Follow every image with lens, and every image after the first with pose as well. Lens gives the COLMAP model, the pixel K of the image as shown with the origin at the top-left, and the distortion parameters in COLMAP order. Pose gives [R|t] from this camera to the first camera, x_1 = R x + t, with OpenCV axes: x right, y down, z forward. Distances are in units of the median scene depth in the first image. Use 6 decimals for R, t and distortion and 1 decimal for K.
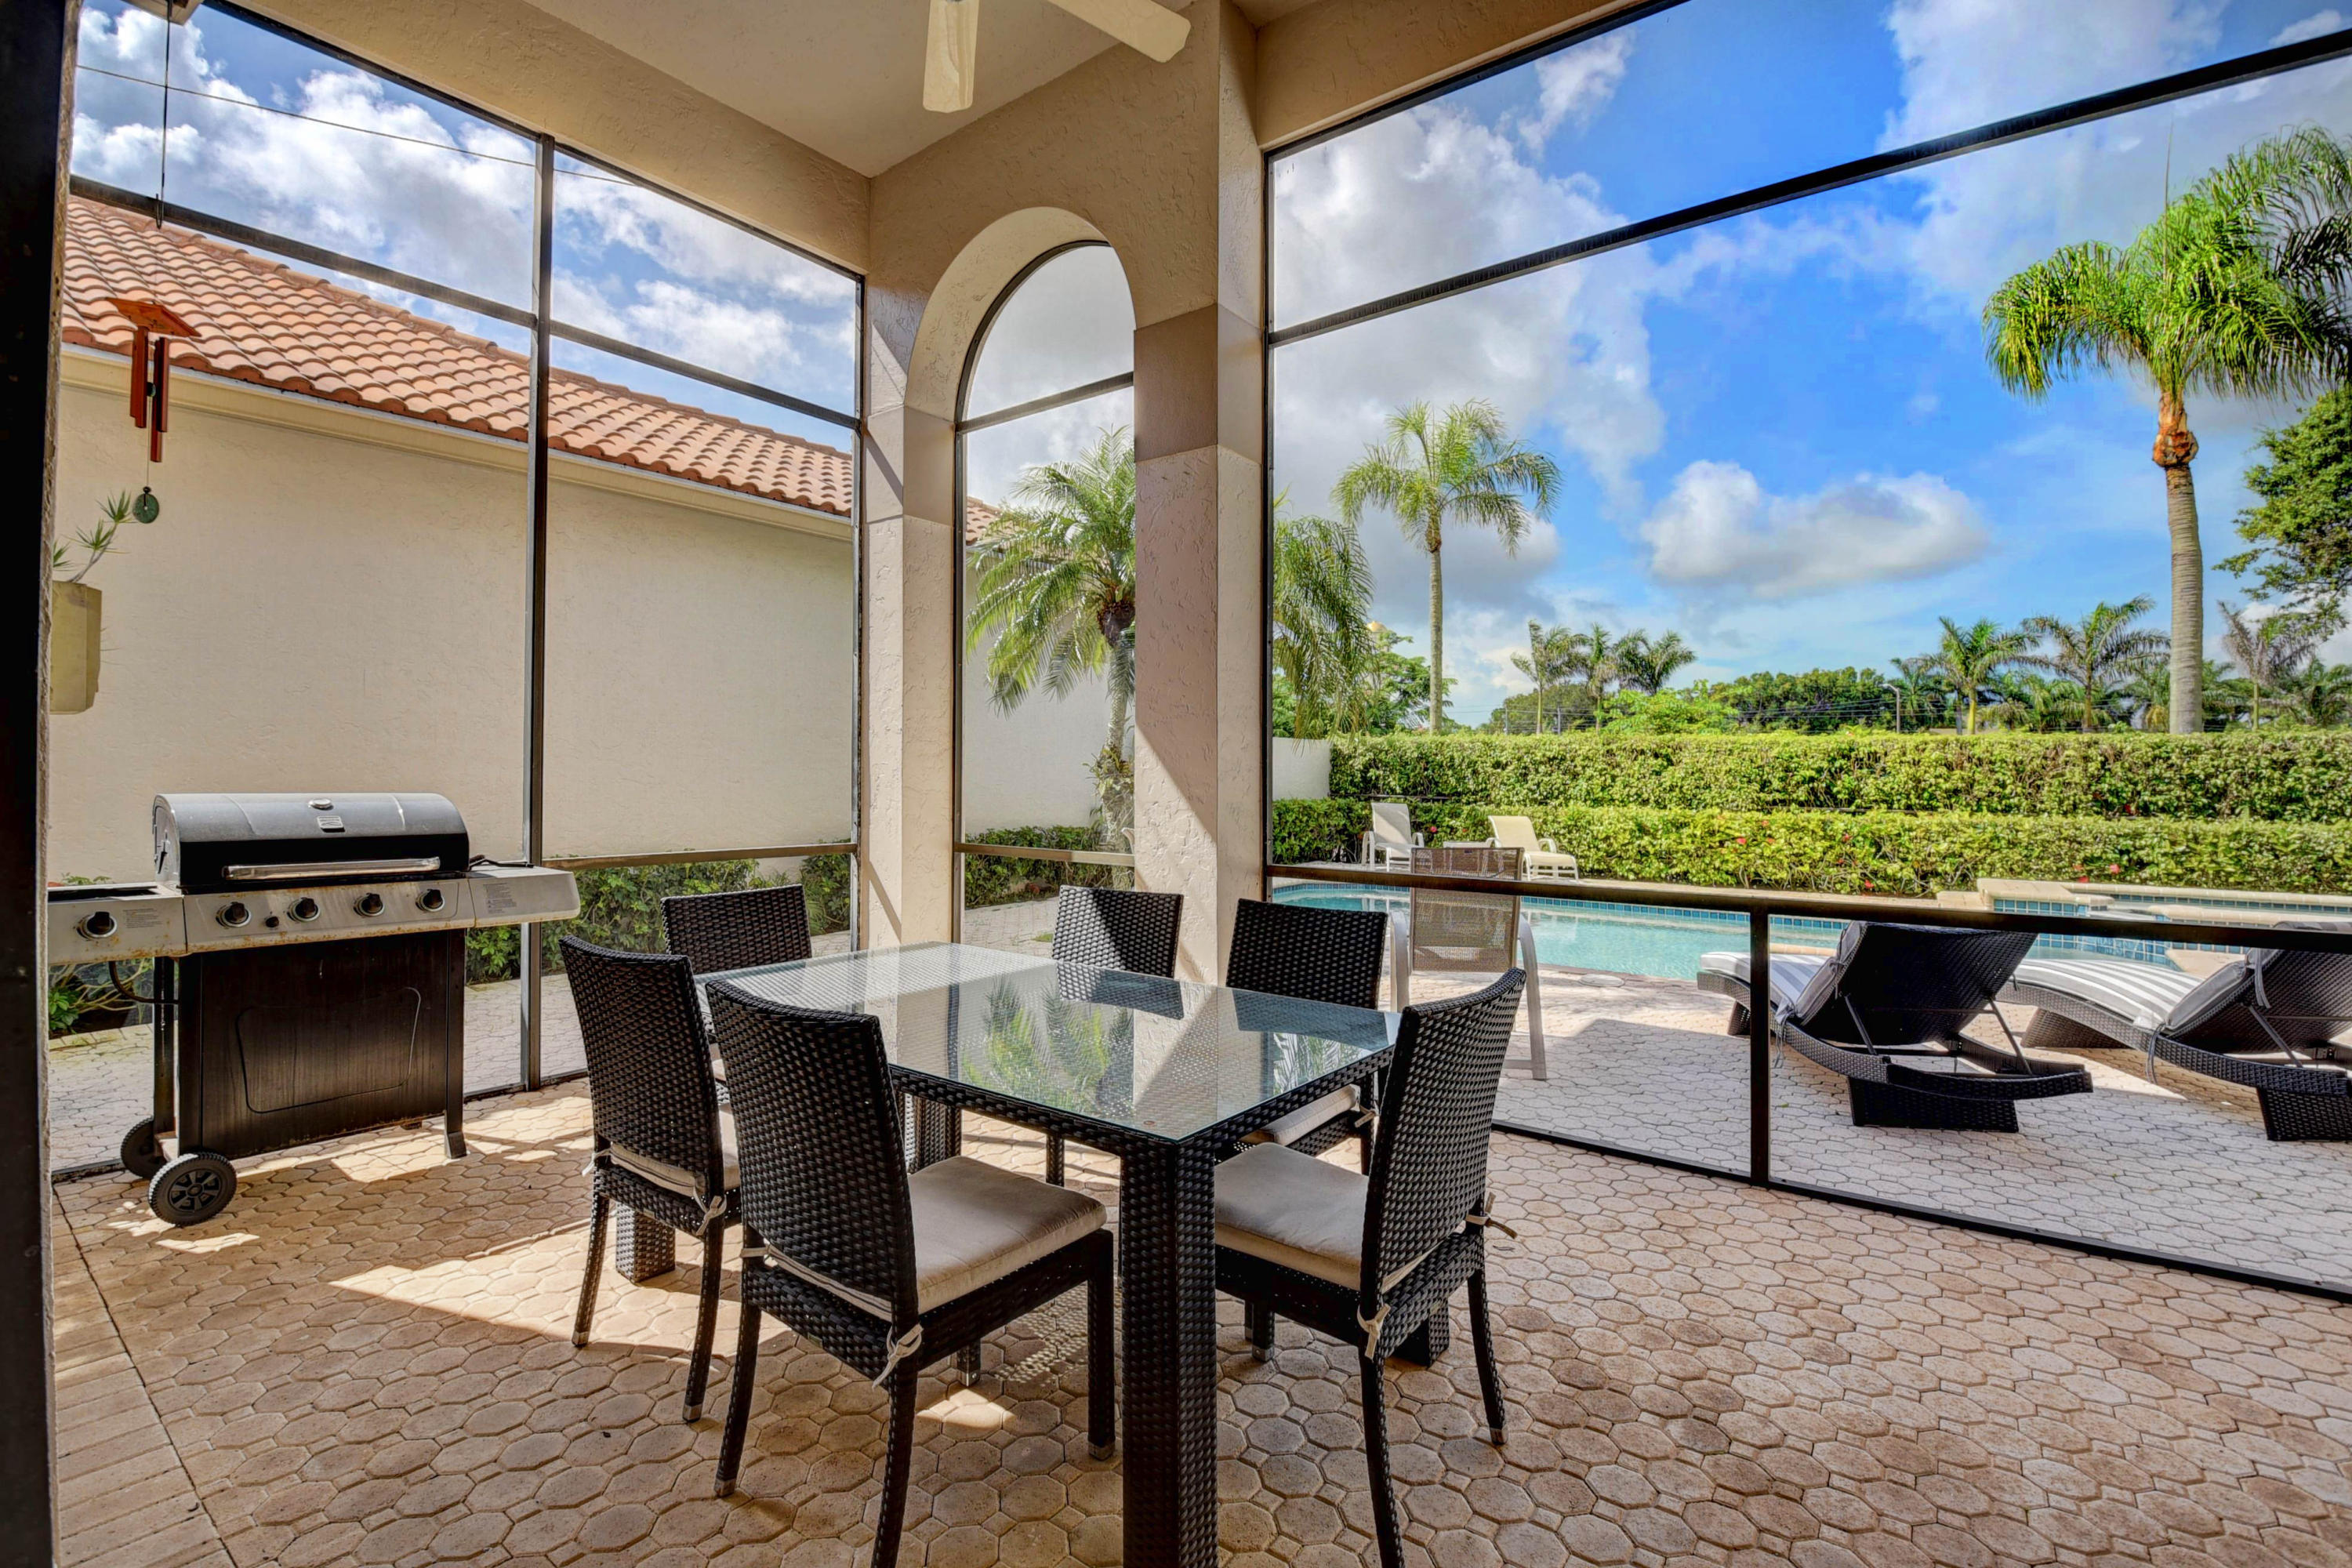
lens RADIAL K [[1025.4, 0, 1175.9], [0, 1025.4, 768.1], [0, 0, 1]] dist [0.002361, -0.015463]
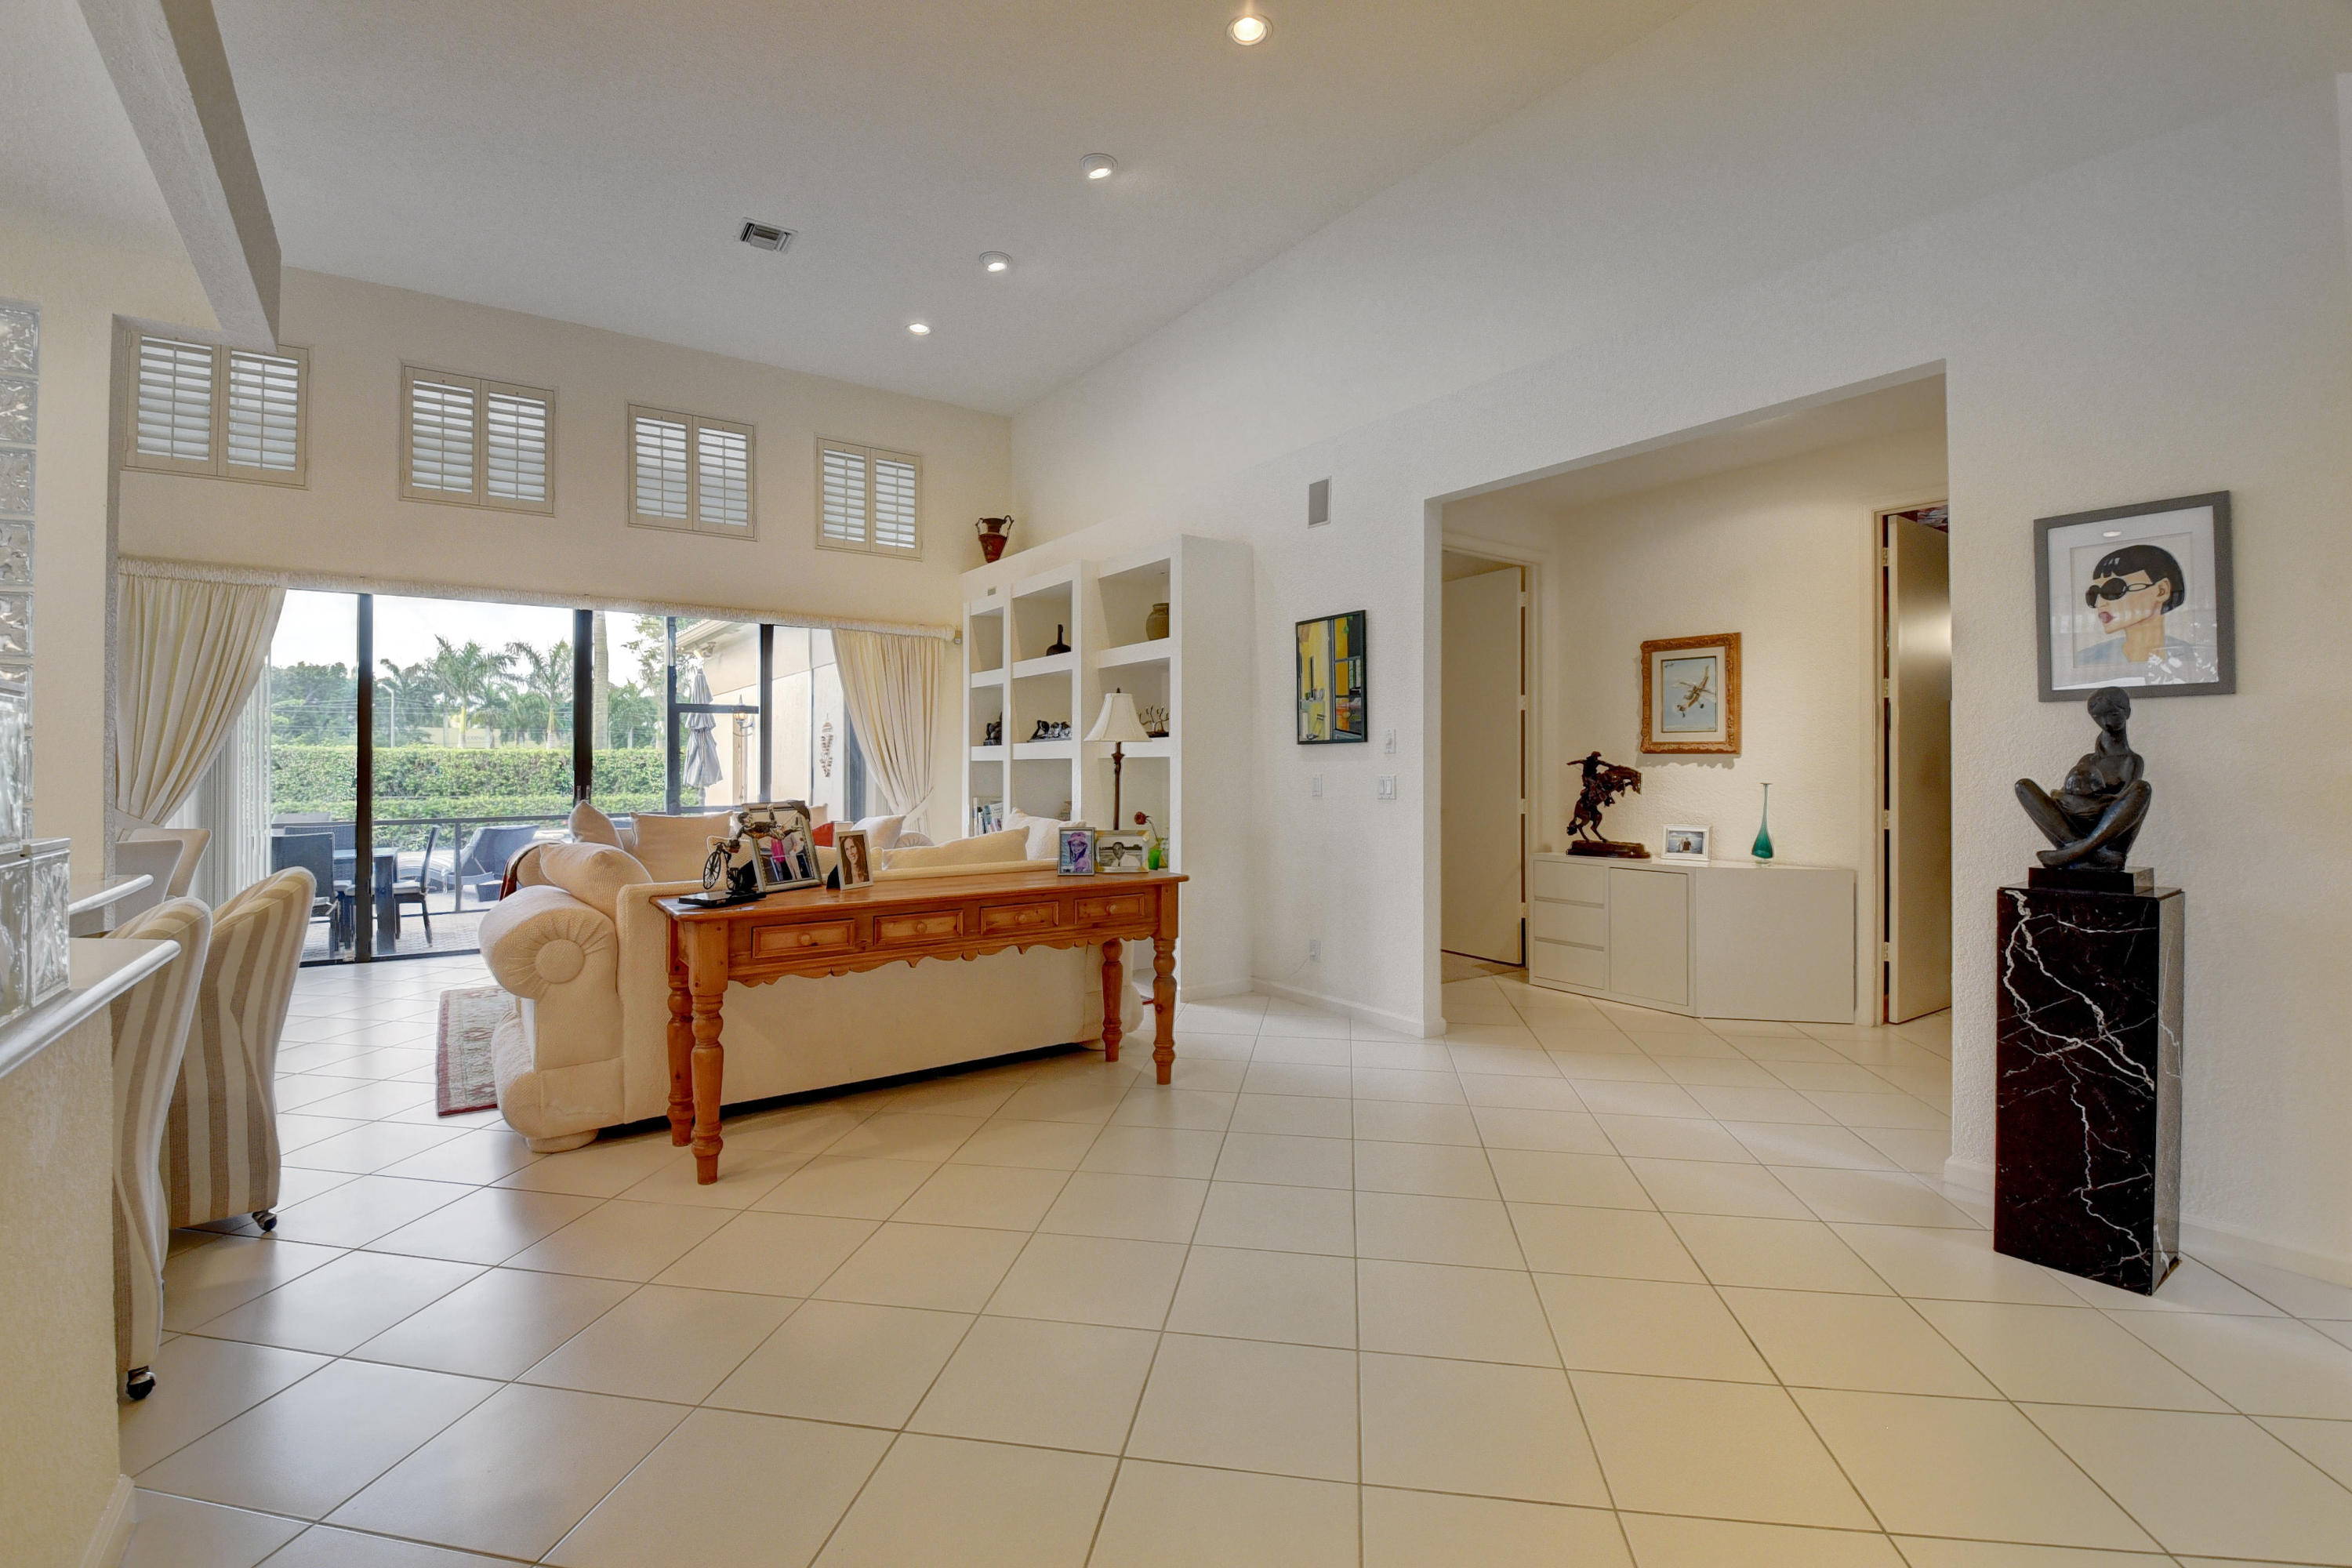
lens RADIAL K [[1025.4, 0, 1174.2], [0, 1025.4, 758.6], [0, 0, 1]] dist [0.002361, -0.015463]
pose [[0.289563, -0.000774, 0.957159, -0.461232], [0.005911, 0.999982, -0.000980, -0.007865], [-0.957141, 0.005942, 0.289562, -0.512645]]
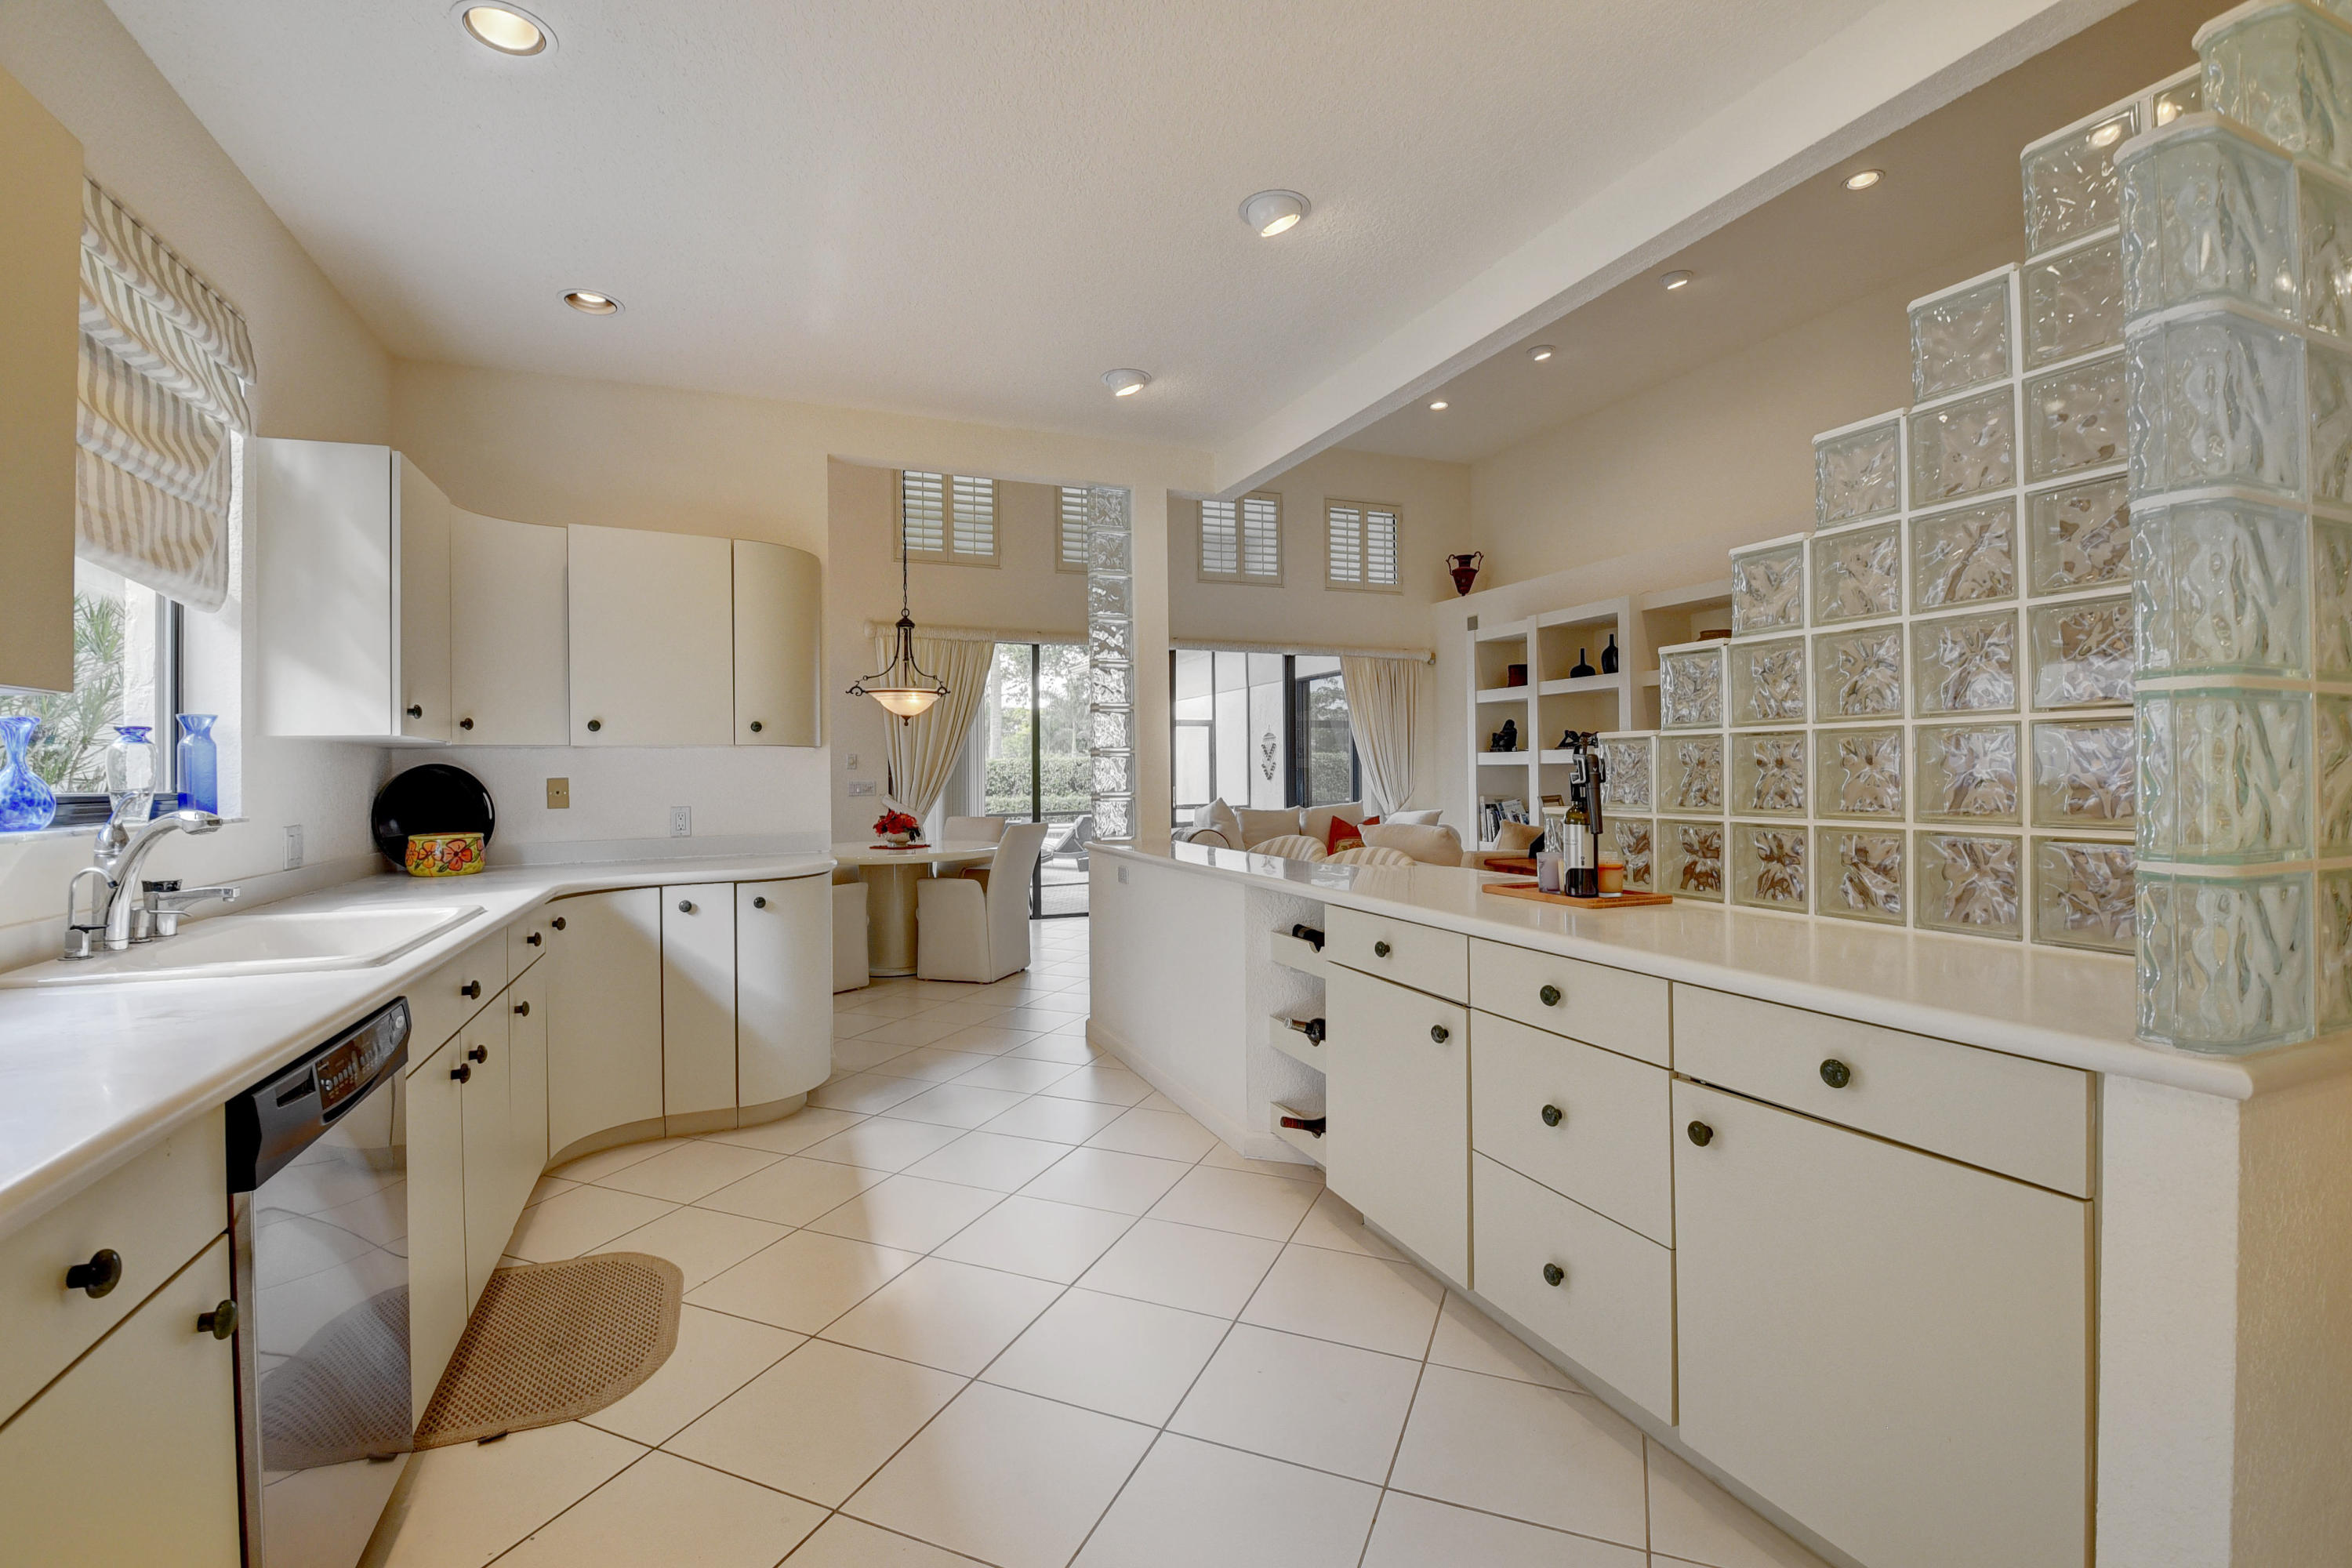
lens RADIAL K [[1025.4, 0, 1163.9], [0, 1025.4, 767.7], [0, 0, 1]] dist [0.002361, -0.015463]
pose [[0.513132, -0.007150, 0.858280, -0.648769], [0.012877, 0.999917, 0.000631, -0.009342], [-0.858213, 0.010728, 0.513182, -0.399252]]
